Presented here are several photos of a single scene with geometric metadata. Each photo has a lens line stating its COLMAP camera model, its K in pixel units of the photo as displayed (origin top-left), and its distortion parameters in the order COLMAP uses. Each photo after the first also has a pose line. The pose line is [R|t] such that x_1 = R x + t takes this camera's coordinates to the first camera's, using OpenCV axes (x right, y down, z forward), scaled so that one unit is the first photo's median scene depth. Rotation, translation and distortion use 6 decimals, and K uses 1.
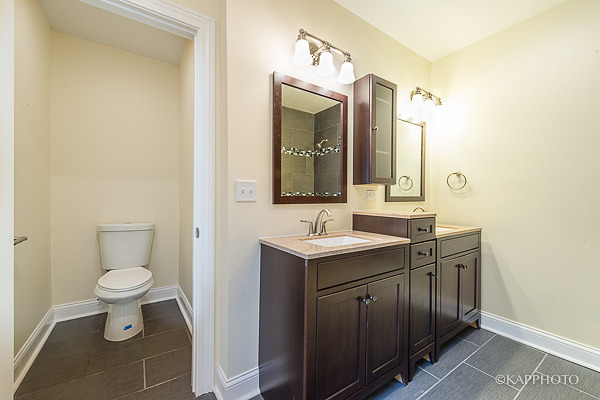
lens RADIAL K [[247.2, 0, 300.7], [0, 247.2, 200.4], [0, 0, 1]] dist [0.000375, 0.000005]
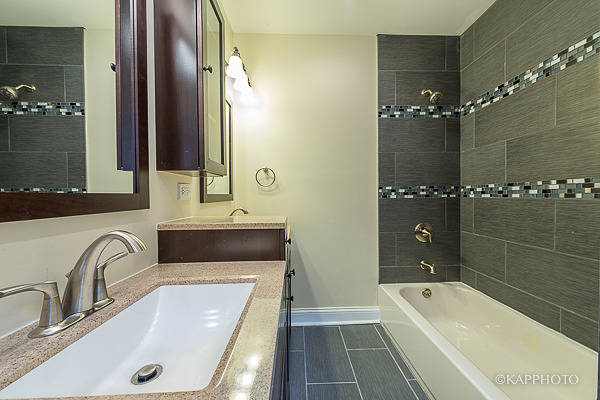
lens RADIAL K [[233.9, 0, 305.3], [0, 233.9, 199.7], [0, 0, 1]] dist [-0.000415, 0.000207]
pose [[0.532270, -0.023232, 0.846256, -0.024067], [0.015395, 0.999724, 0.017762, -0.008816], [-0.846435, 0.003574, 0.532480, 0.455334]]
